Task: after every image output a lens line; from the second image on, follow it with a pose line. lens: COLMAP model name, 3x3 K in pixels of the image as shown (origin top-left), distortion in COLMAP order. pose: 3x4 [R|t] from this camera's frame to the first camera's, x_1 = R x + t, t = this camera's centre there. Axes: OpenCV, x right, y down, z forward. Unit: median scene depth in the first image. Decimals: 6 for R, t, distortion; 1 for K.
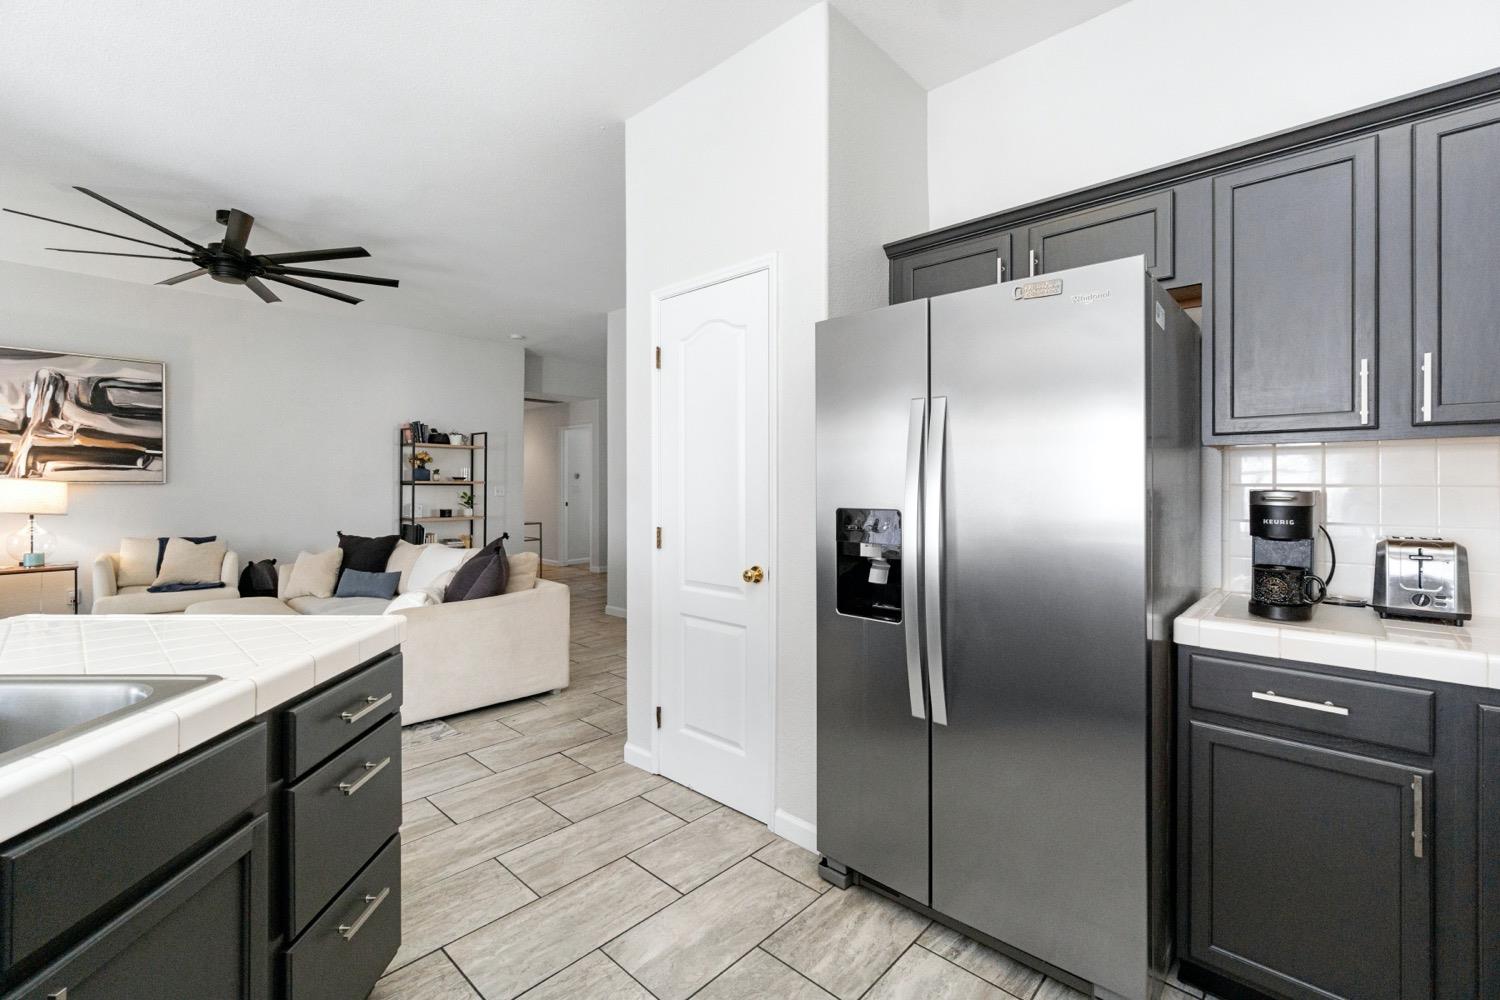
lens RADIAL K [[665.3, 0, 739.7], [0, 665.3, 489.2], [0, 0, 1]] dist [-0.000125, 0.000094]
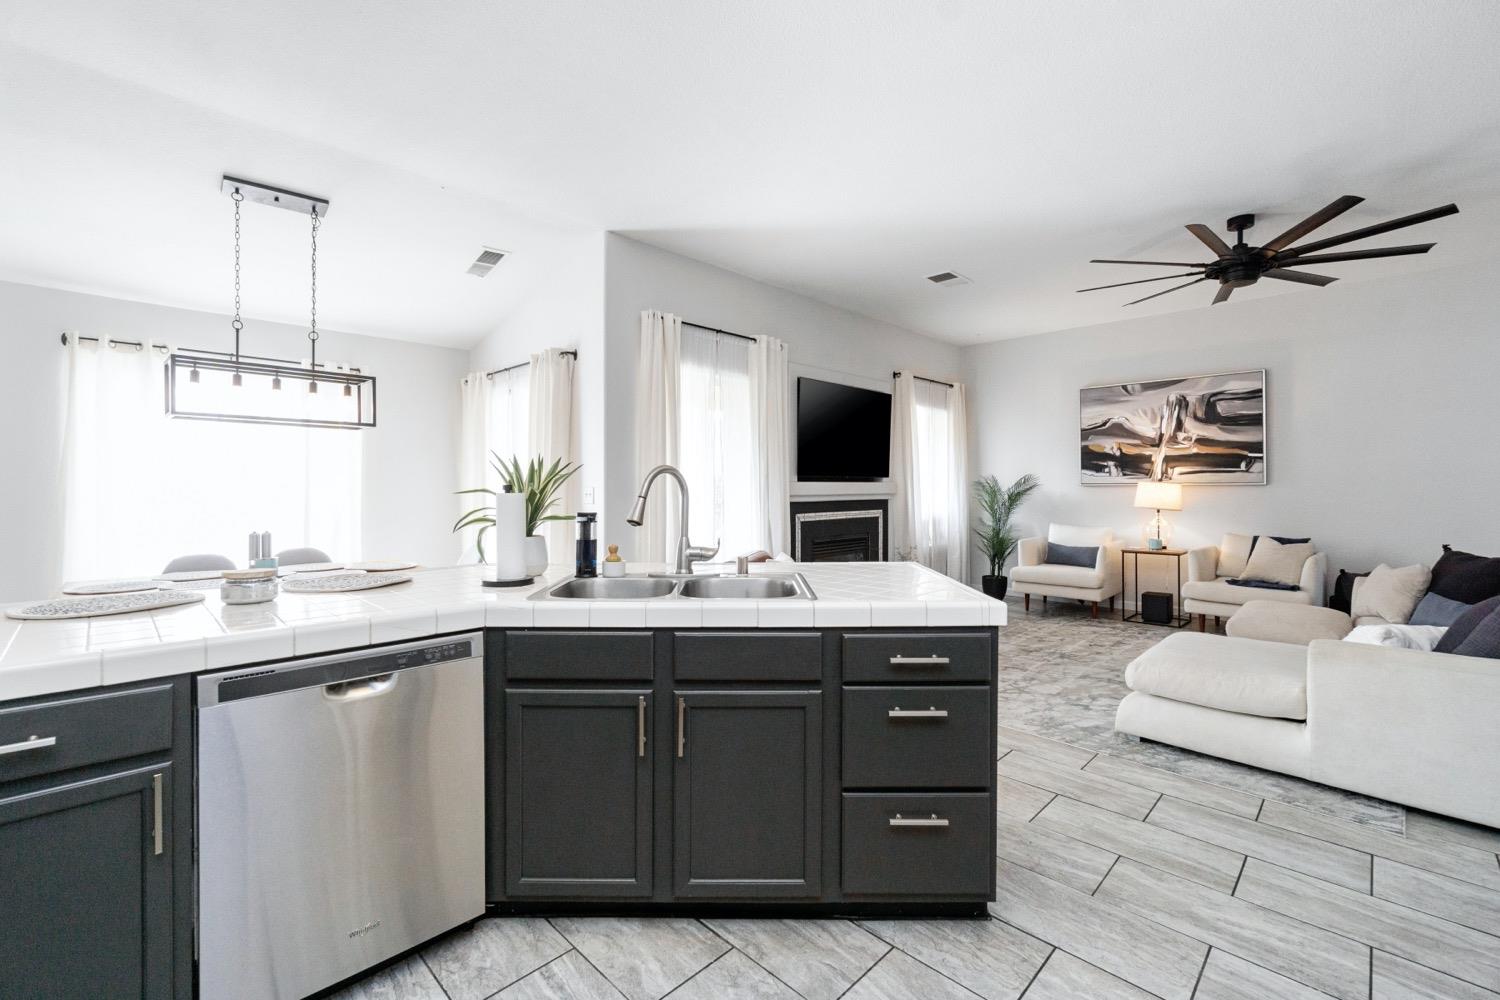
lens RADIAL K [[665.3, 0, 740.8], [0, 665.3, 493.2], [0, 0, 1]] dist [-0.000125, 0.000094]
pose [[-0.058483, 0.008047, -0.998256, 0.252731], [-0.005240, 0.999951, 0.008367, 0.000790], [0.998275, 0.005720, -0.058438, 0.257764]]
